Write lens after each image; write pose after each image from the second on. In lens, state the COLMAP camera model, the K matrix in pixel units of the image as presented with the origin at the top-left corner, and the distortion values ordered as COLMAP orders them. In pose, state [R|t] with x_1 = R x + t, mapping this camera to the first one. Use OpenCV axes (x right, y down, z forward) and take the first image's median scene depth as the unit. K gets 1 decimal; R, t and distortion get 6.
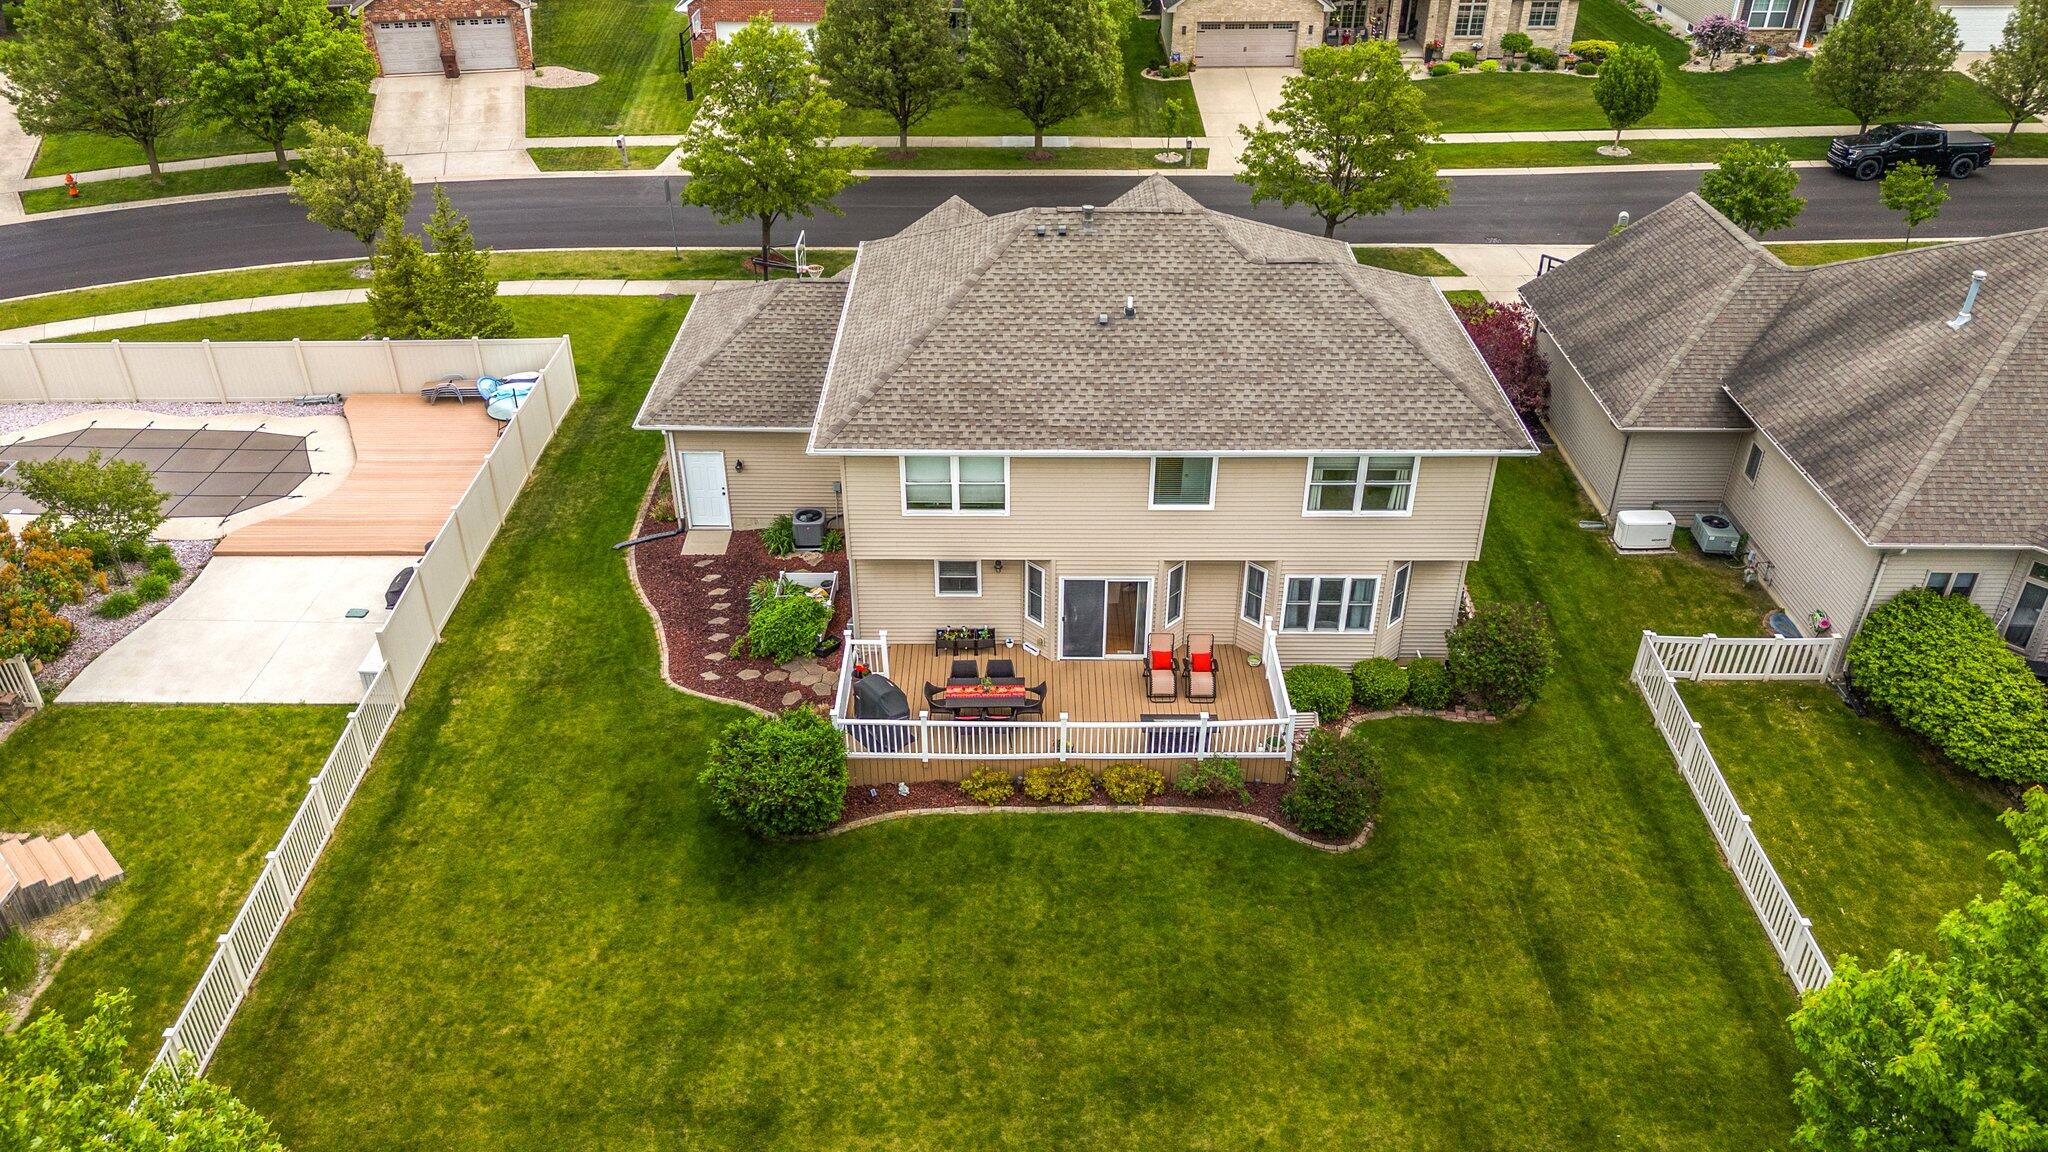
lens RADIAL K [[1588.3, 0, 1033.6], [0, 1588.3, 587.2], [0, 0, 1]] dist [0.041614, -0.033776]
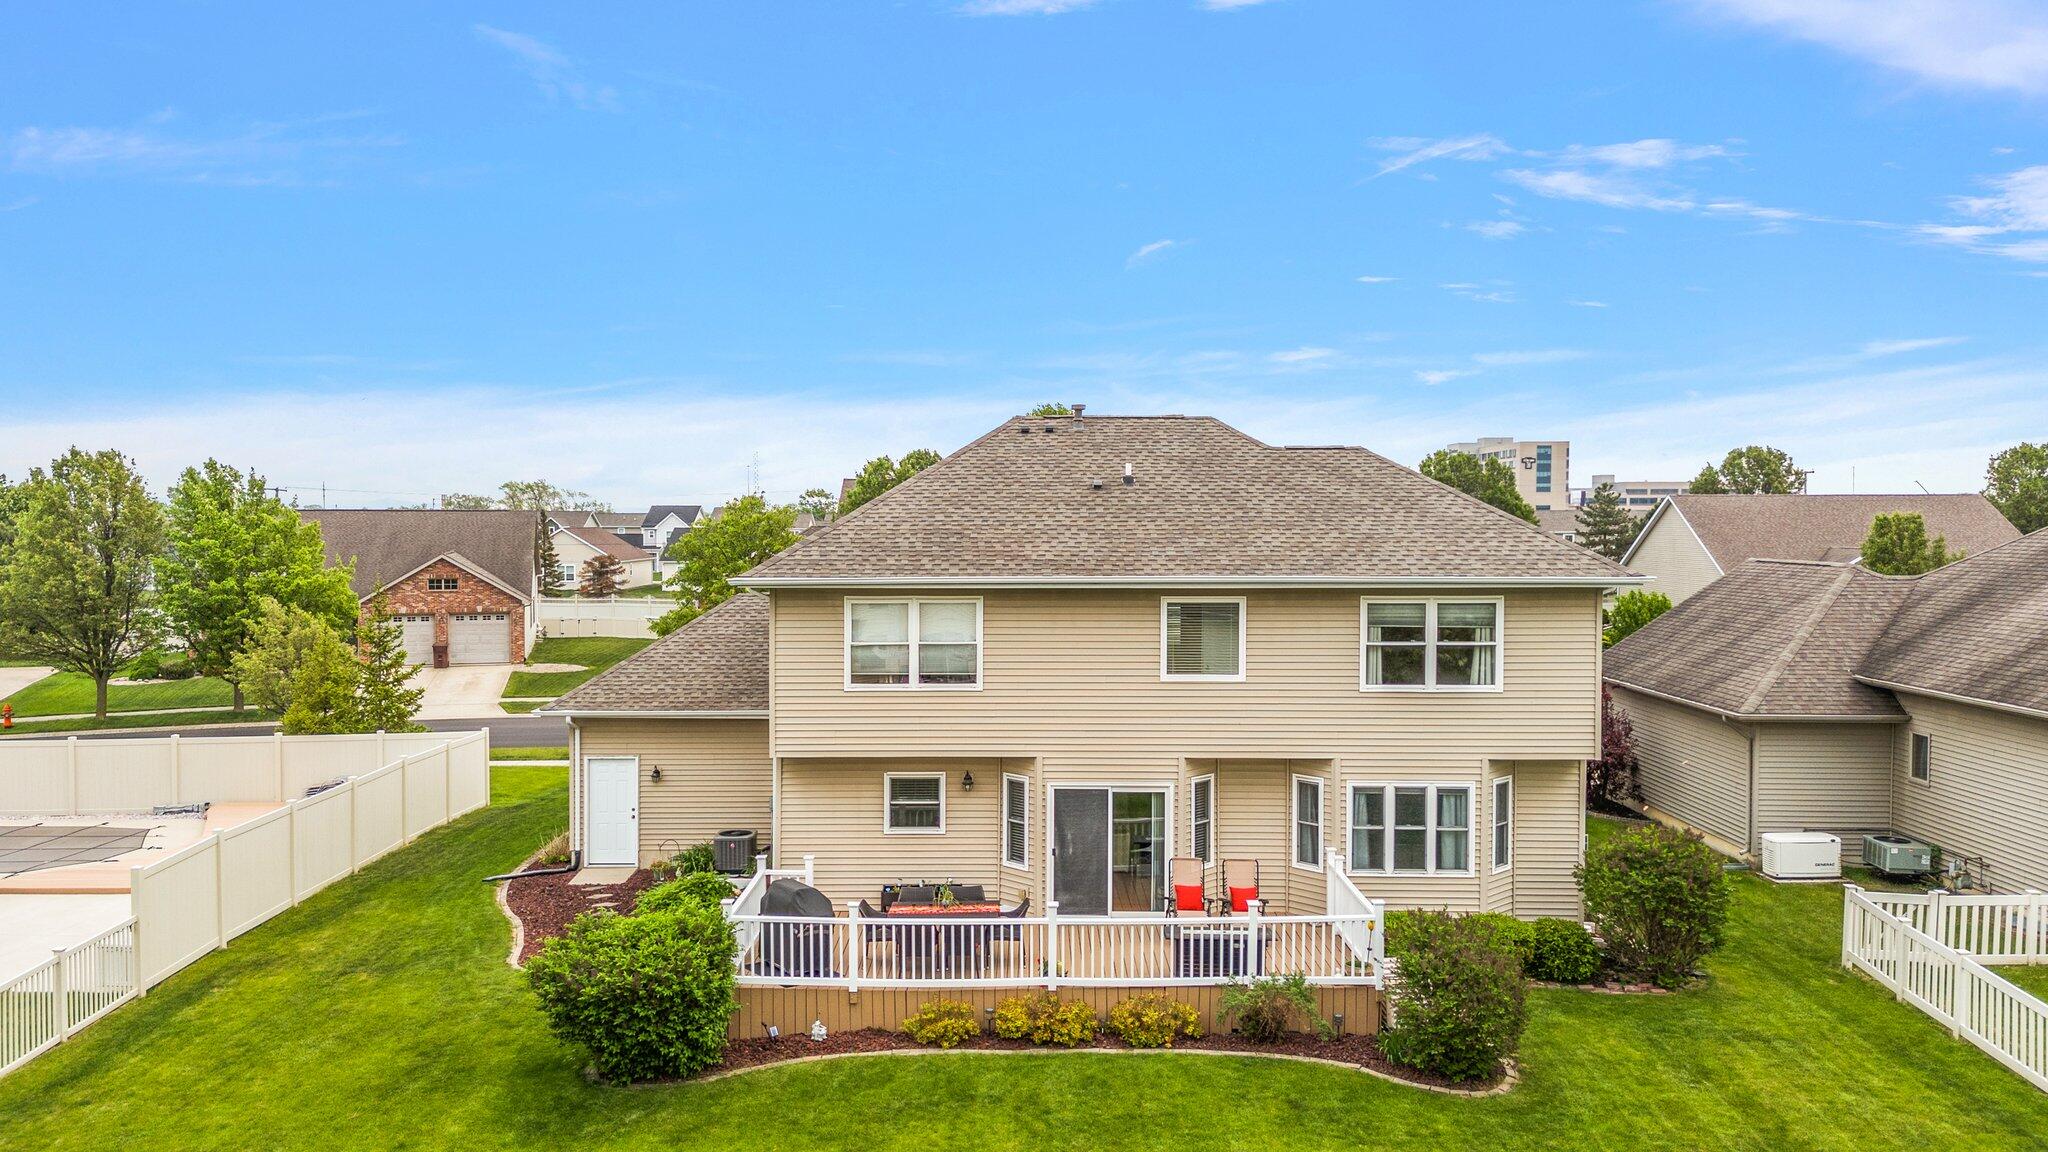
lens RADIAL K [[1588.3, 0, 1017.3], [0, 1588.3, 564.5], [0, 0, 1]] dist [0.041614, -0.033776]
pose [[0.999865, -0.003749, -0.016018, 0.014264], [-0.005262, 0.849645, -0.527329, 0.304207], [0.015586, 0.527342, 0.849510, 0.299622]]
